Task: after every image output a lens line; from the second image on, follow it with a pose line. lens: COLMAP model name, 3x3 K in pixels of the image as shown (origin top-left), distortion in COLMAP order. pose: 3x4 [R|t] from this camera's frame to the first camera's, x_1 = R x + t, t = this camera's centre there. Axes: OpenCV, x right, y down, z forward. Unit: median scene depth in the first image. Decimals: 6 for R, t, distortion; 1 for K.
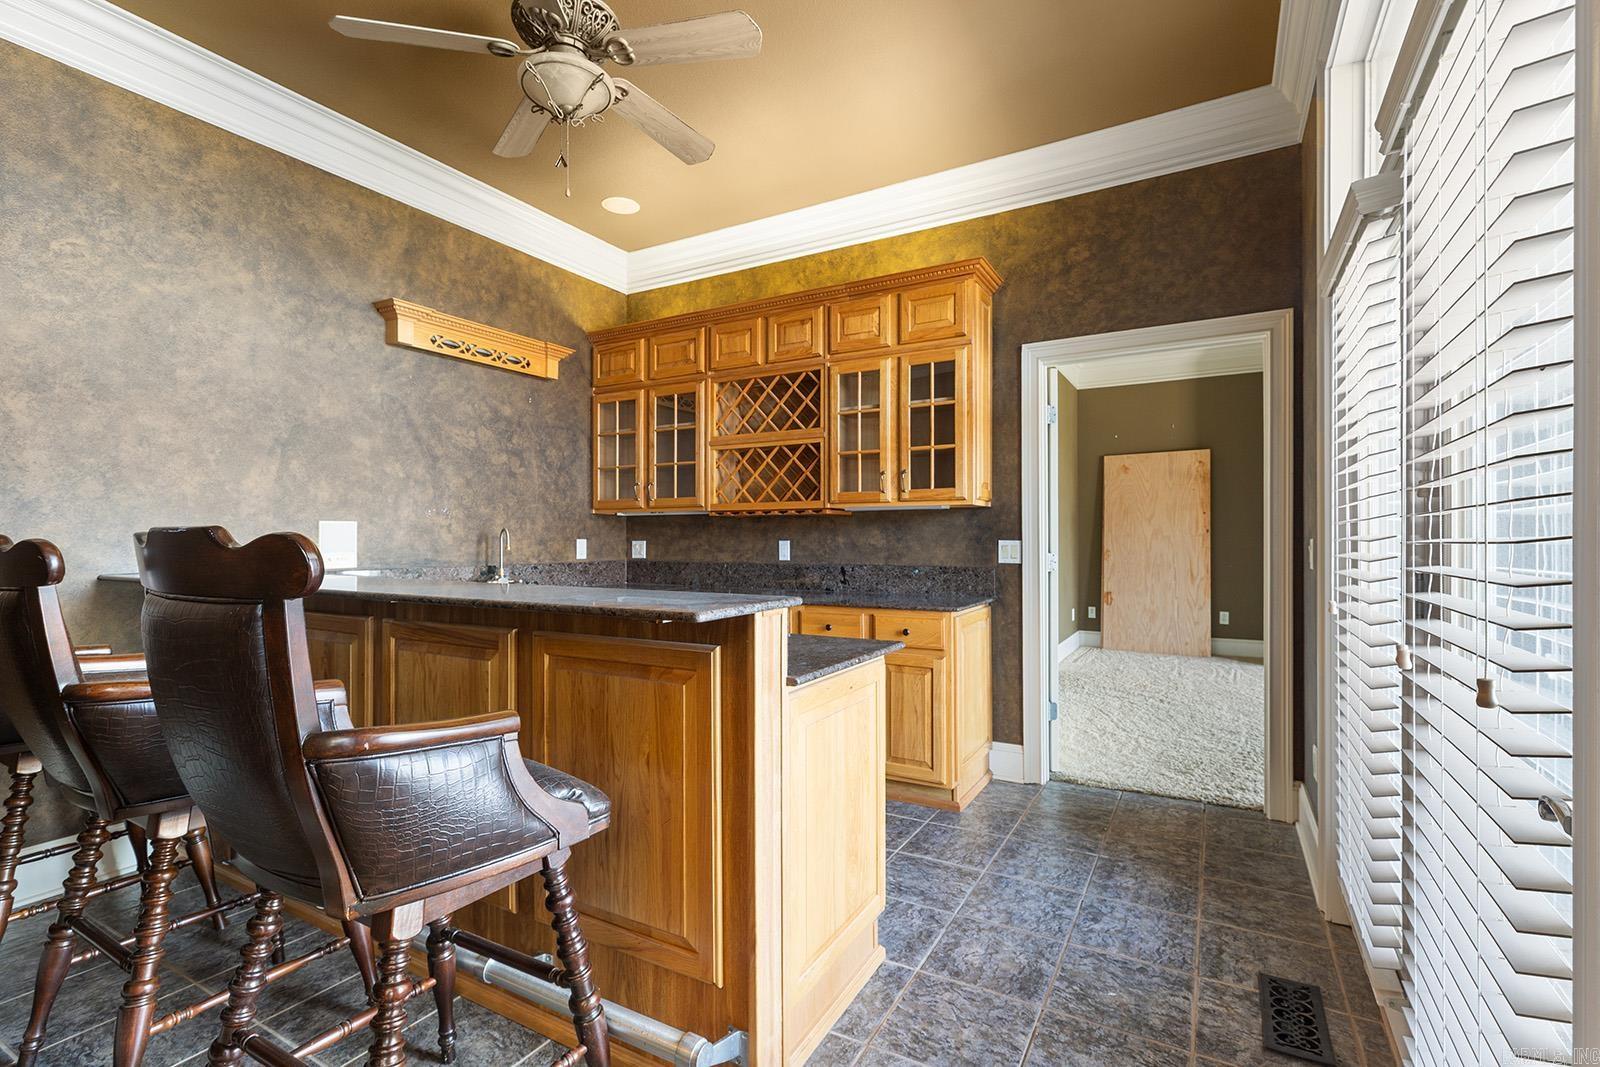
lens RADIAL K [[732.1, 0, 800.1], [0, 732.1, 539.9], [0, 0, 1]] dist [0.004764, 0.000556]
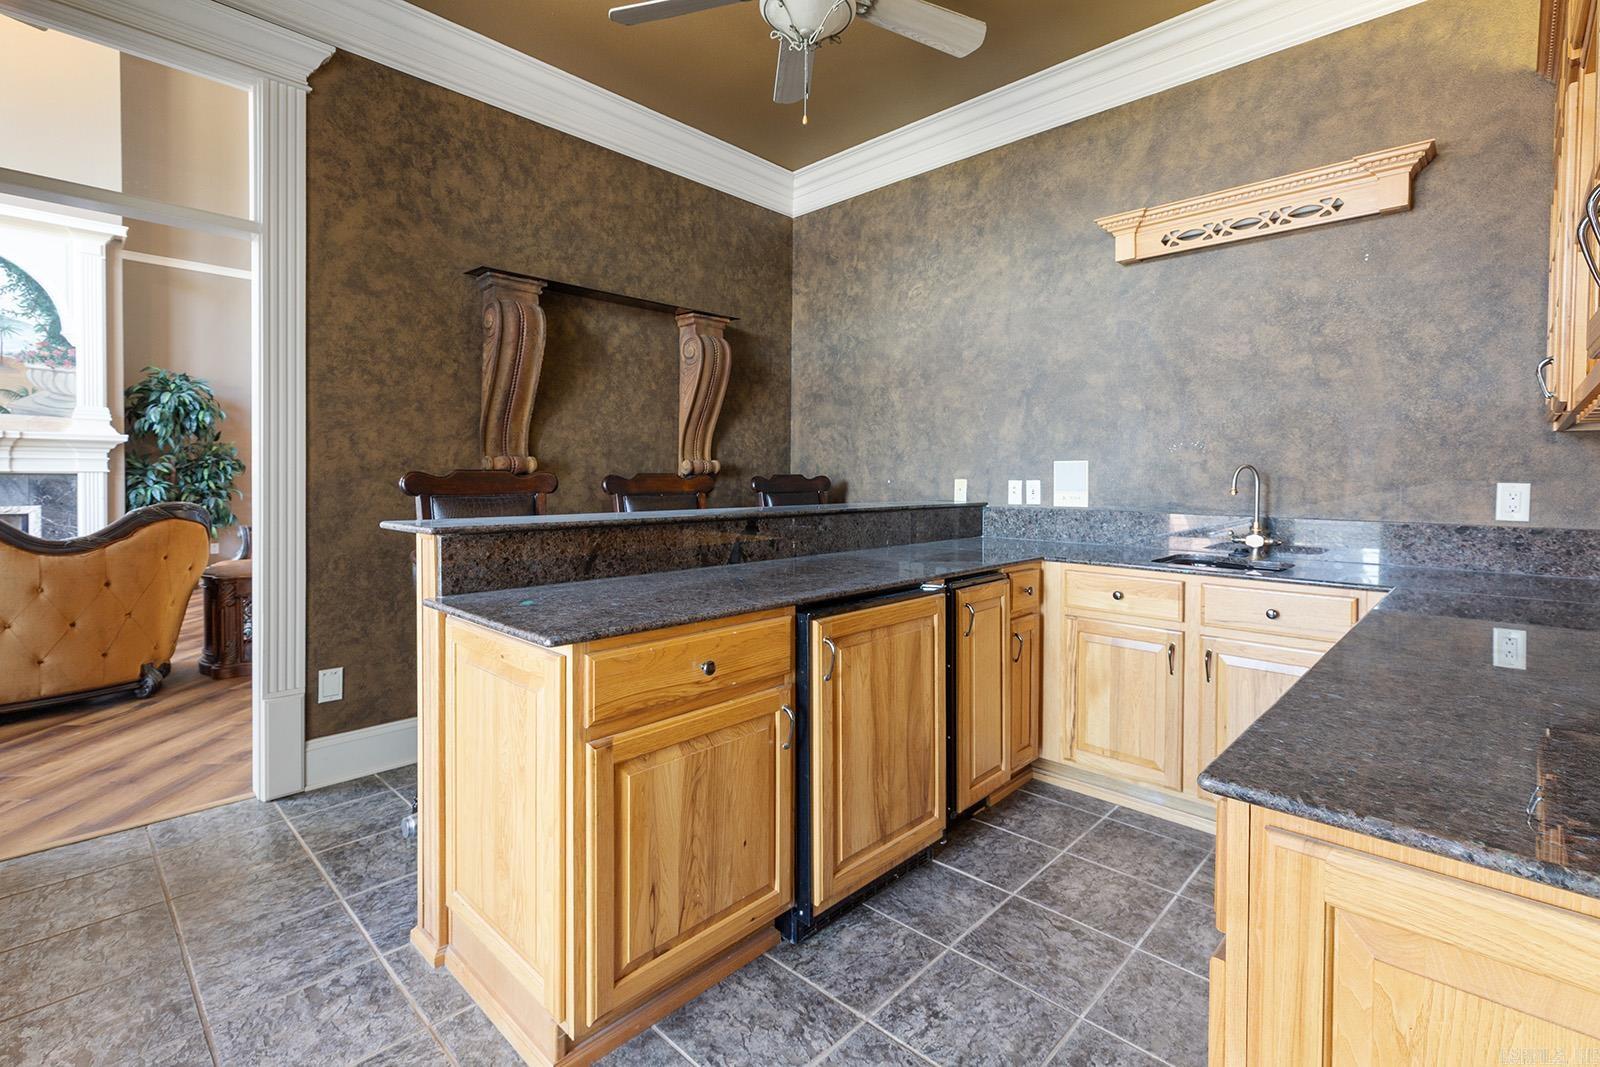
lens RADIAL K [[732.1, 0, 803.9], [0, 732.1, 490.8], [0, 0, 1]] dist [0.004764, 0.000556]
pose [[-0.241433, 0.021534, -0.970178, 0.431896], [-0.007279, 0.999685, 0.024000, -0.005097], [0.970390, 0.012857, -0.241200, 0.840429]]
